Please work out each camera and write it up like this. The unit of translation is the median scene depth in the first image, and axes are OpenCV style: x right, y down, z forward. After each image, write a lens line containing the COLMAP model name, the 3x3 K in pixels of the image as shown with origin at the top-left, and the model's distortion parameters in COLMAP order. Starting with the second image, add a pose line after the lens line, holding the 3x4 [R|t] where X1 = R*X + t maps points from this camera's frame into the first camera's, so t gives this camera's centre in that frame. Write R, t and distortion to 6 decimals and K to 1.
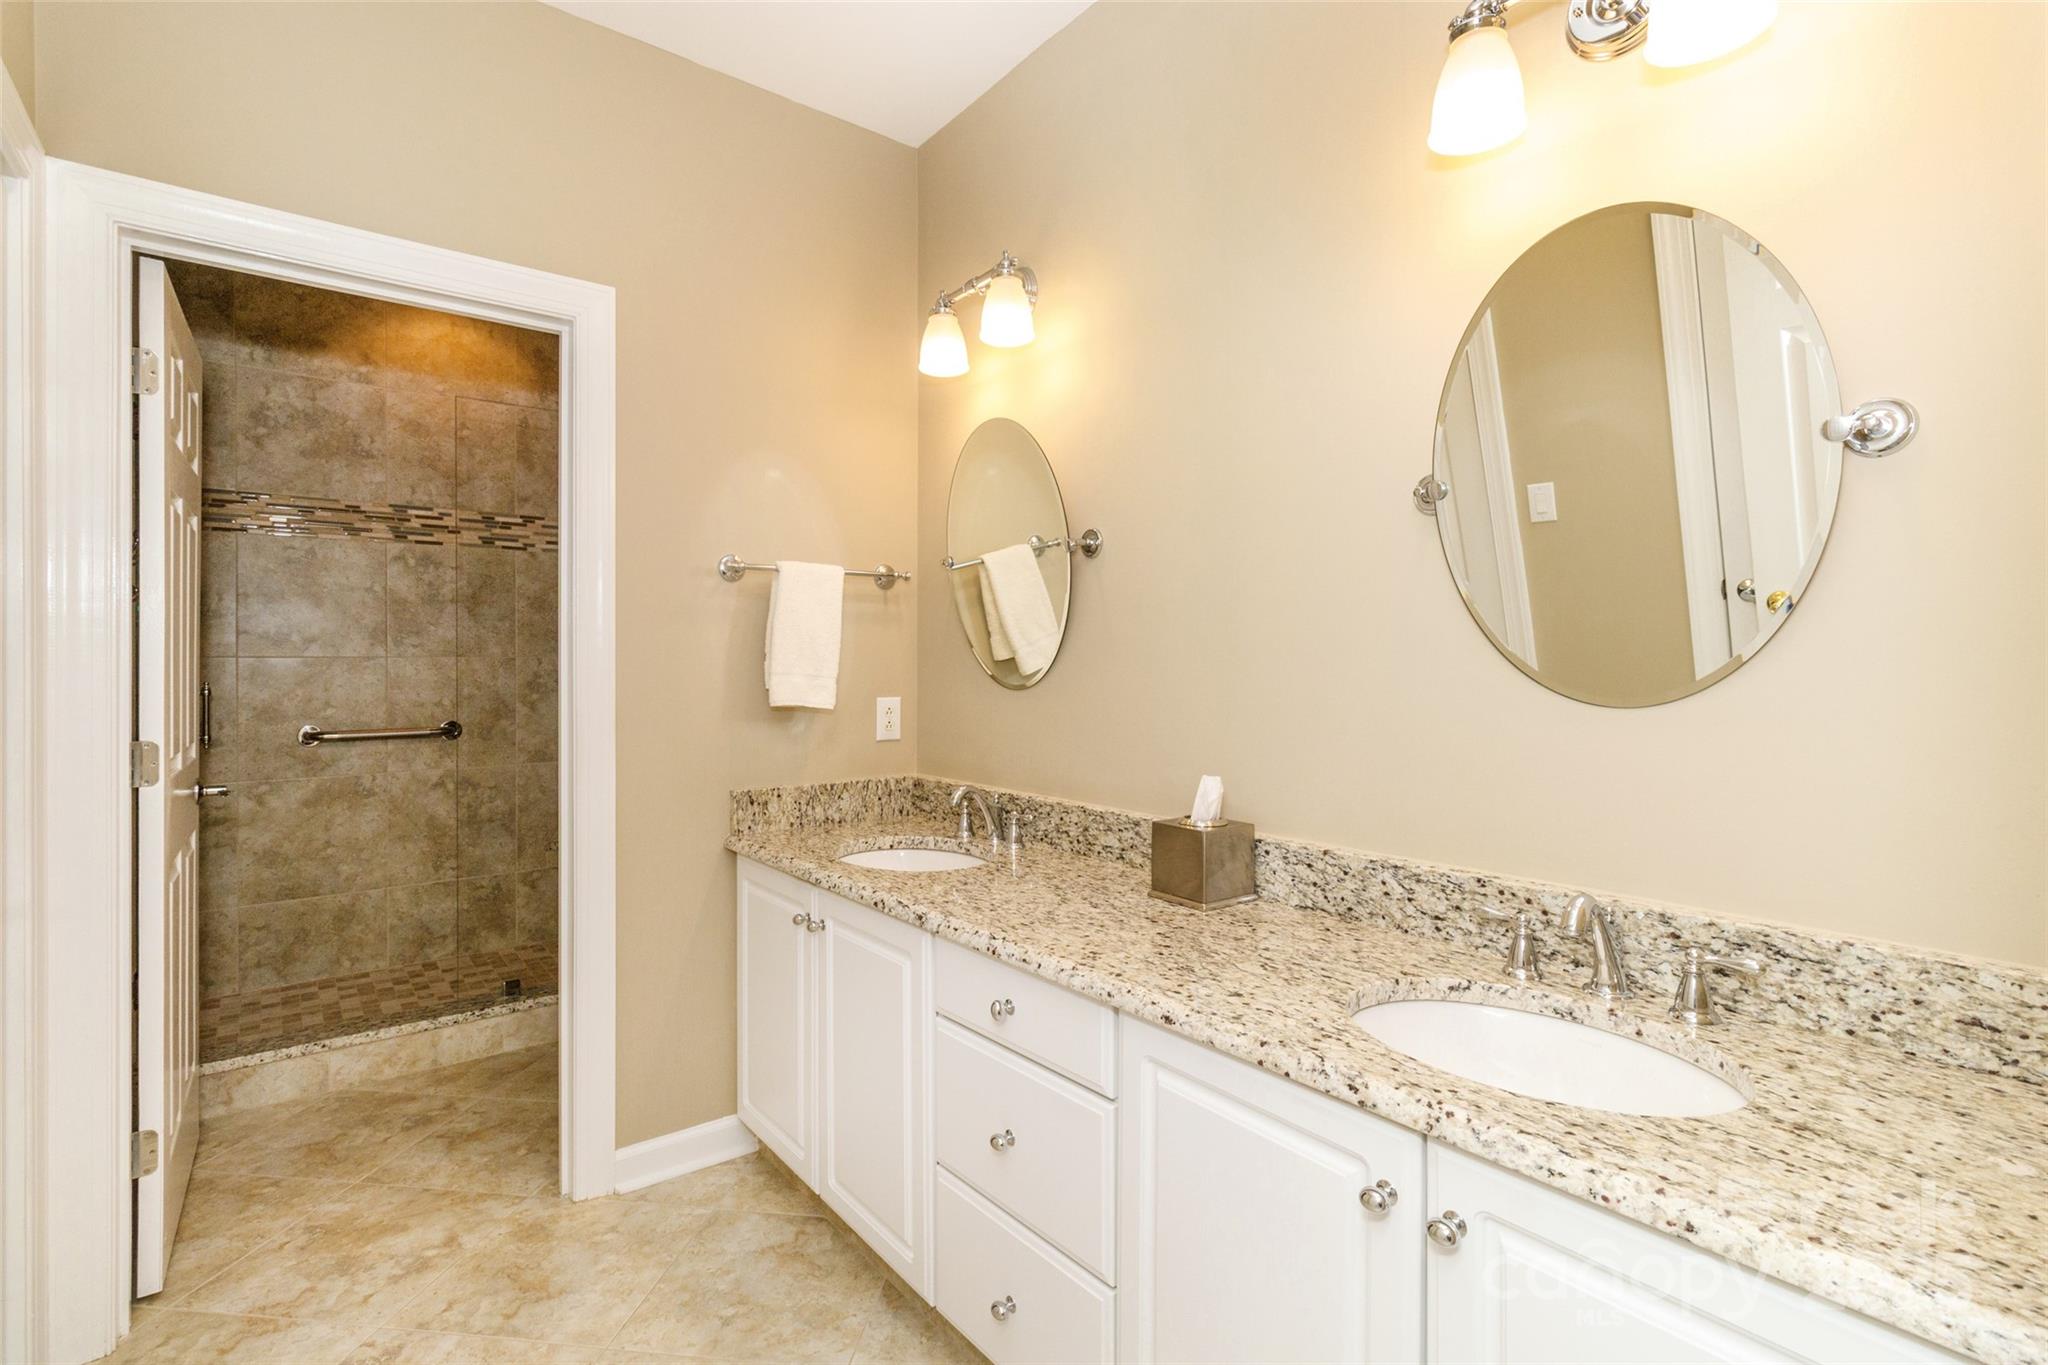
lens RADIAL K [[947.8, 0, 1016.1], [0, 947.8, 668.6], [0, 0, 1]] dist [0.001597, 0.000008]
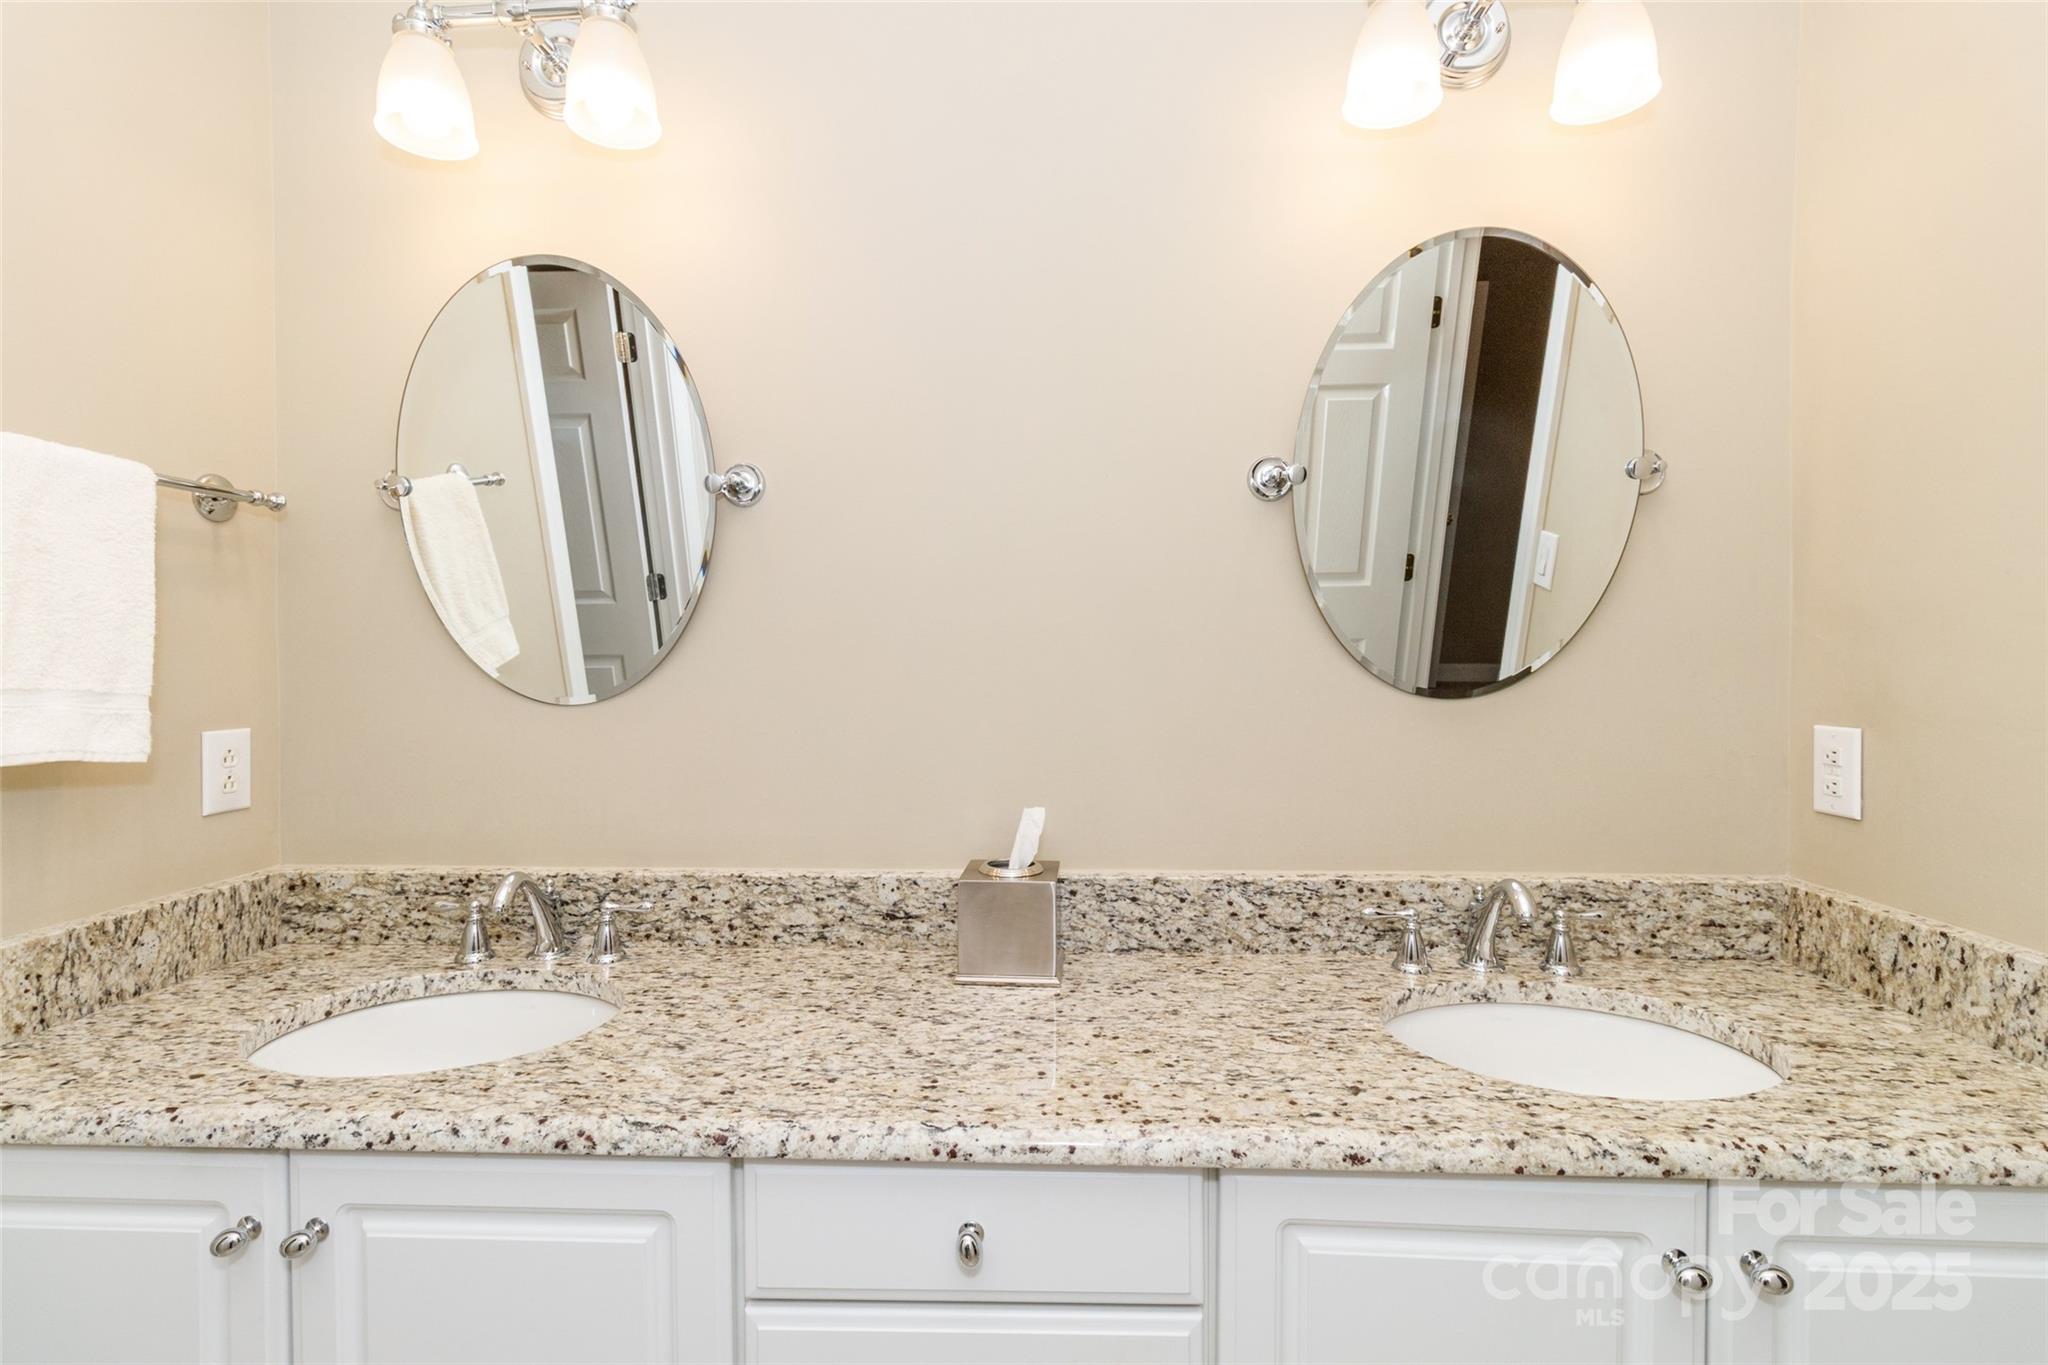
lens RADIAL K [[943.1, 0, 1024.3], [0, 943.1, 655.5], [0, 0, 1]] dist [0.001735, -0.000030]
pose [[0.651591, -0.002568, 0.758566, -0.447816], [0.008305, 0.999958, -0.003748, -0.009751], [-0.758525, 0.008743, 0.651585, 0.589346]]
